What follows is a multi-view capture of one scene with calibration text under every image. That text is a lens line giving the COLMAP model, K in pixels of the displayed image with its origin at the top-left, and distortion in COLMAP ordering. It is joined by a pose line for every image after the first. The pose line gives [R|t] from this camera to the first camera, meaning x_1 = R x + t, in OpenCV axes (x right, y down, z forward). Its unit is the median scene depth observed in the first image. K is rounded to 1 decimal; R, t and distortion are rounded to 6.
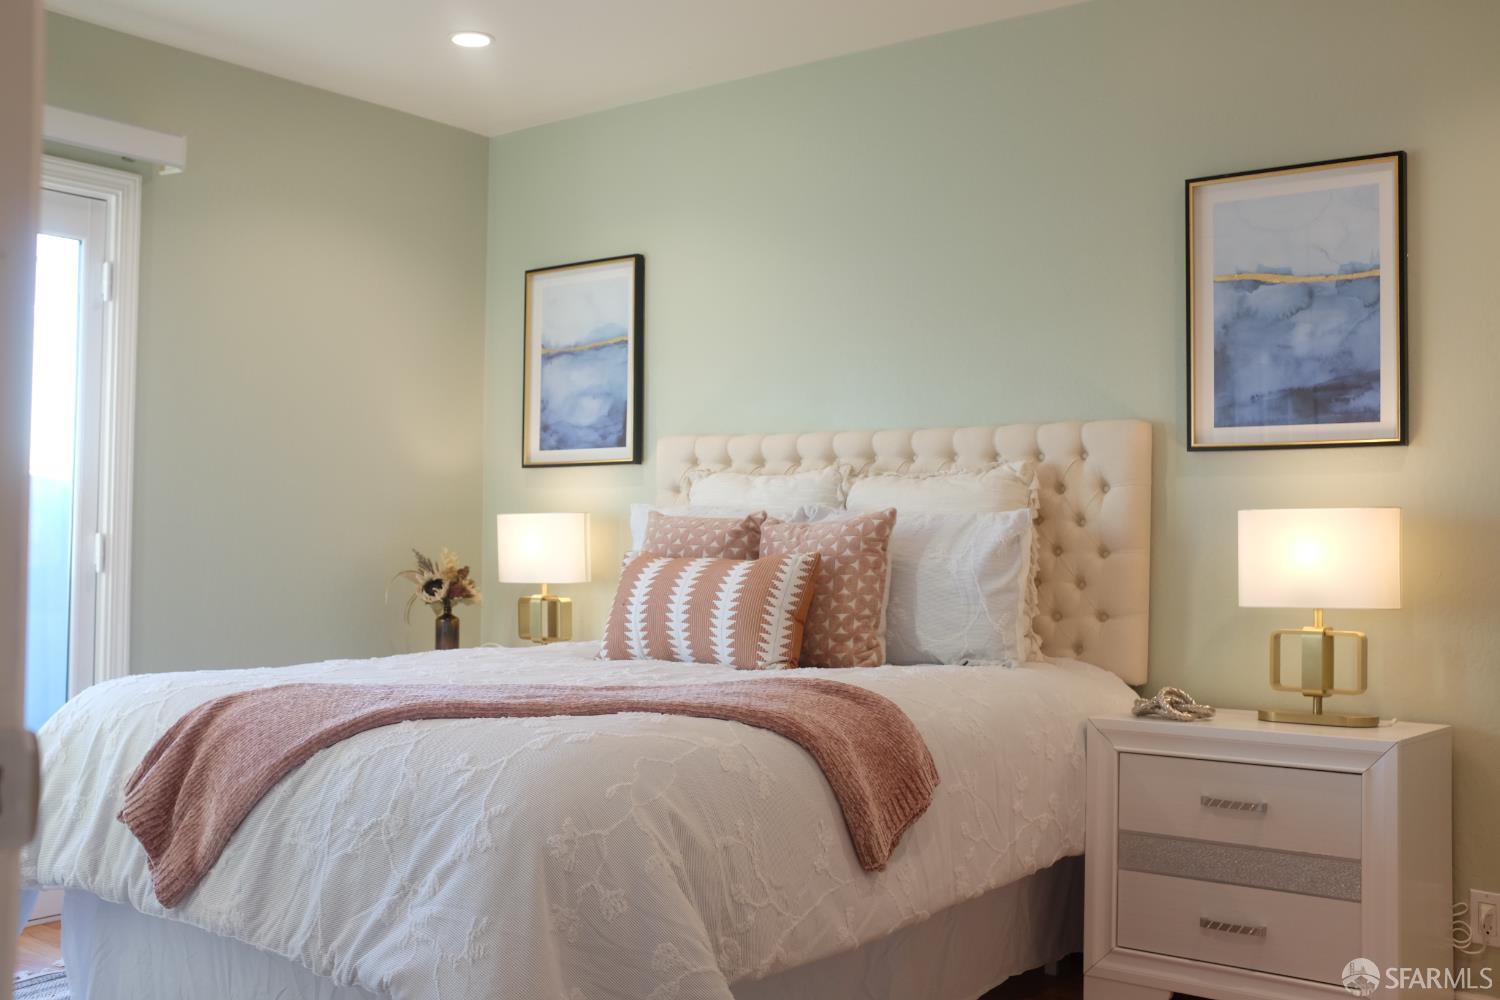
lens RADIAL K [[1504.0, 0, 750.0], [0, 1504.0, 493.8], [0, 0, 1]] dist [-0.049738, 0.000000]
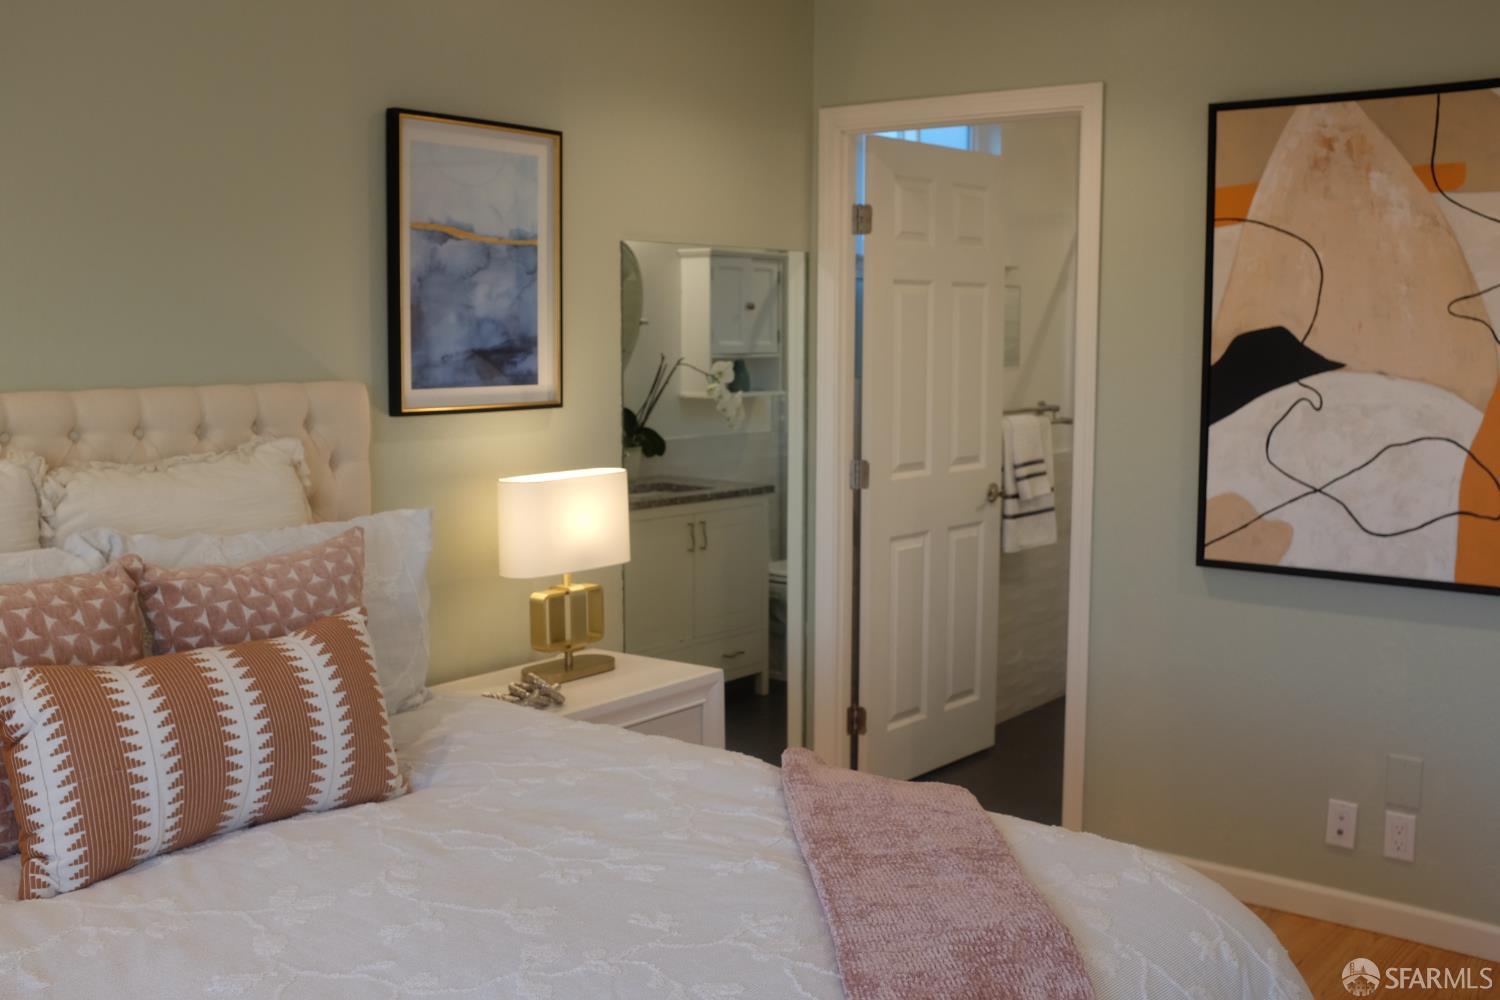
lens RADIAL K [[1504.0, 0, 749.4], [0, 1504.0, 504.6], [0, 0, 1]] dist [-0.049738, 0.000000]
pose [[0.037678, -0.092998, 0.994953, -0.620104], [0.007598, 0.995658, 0.092776, -0.059352], [-0.999261, 0.004064, 0.038221, 0.783401]]
